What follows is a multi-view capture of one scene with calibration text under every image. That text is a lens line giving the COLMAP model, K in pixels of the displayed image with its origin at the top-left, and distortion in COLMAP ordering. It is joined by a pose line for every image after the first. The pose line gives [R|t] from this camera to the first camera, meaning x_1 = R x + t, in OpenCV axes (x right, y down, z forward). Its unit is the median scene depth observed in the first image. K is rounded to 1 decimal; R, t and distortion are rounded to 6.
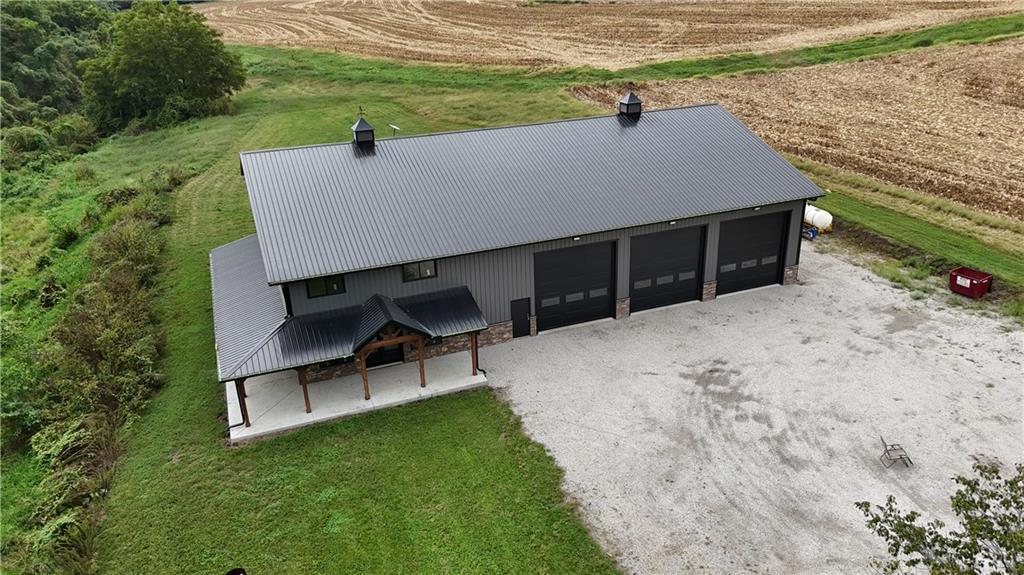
lens RADIAL K [[756.9, 0, 518.7], [0, 756.9, 285.6], [0, 0, 1]] dist [0.065312, -0.058116]
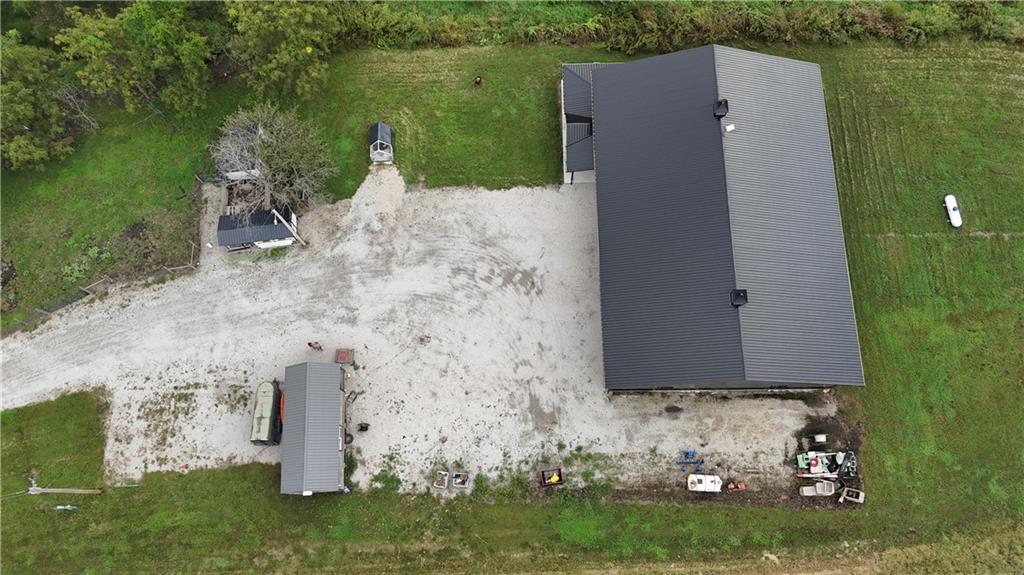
lens RADIAL K [[756.9, 0, 514.4], [0, 756.9, 290.4], [0, 0, 1]] dist [0.065312, -0.058116]
pose [[-0.360423, 0.901168, -0.240814, 0.642369], [-0.335753, 0.115527, 0.934839, -1.439980], [0.870267, 0.417791, 0.260931, 0.383235]]
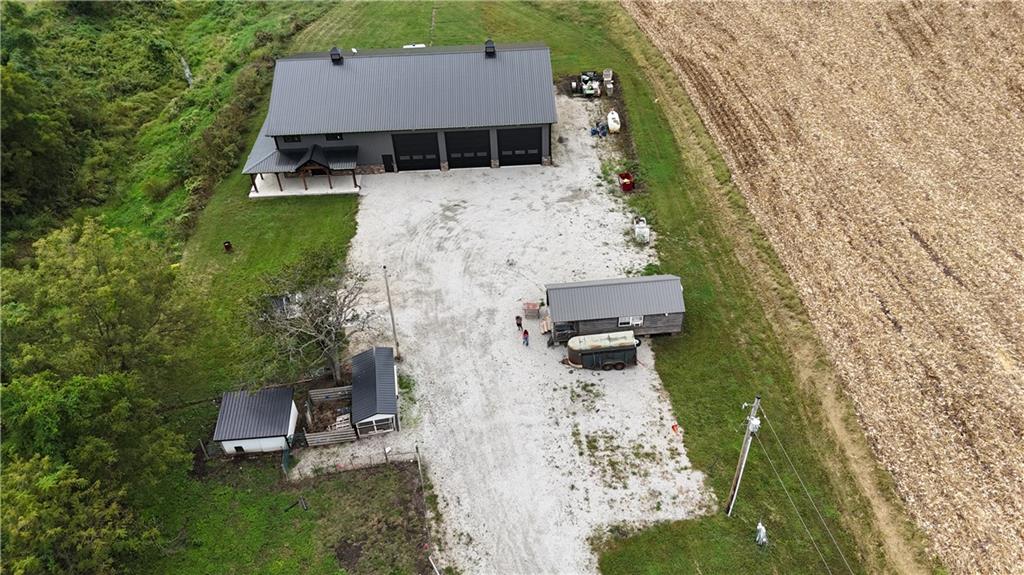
lens RADIAL K [[756.9, 0, 518.7], [0, 756.9, 291.6], [0, 0, 1]] dist [0.065312, -0.058116]
pose [[0.945445, 0.209700, -0.249320, 0.852751], [-0.123475, 0.938850, 0.321427, -0.312056], [0.301477, -0.273106, 0.913523, -0.820794]]
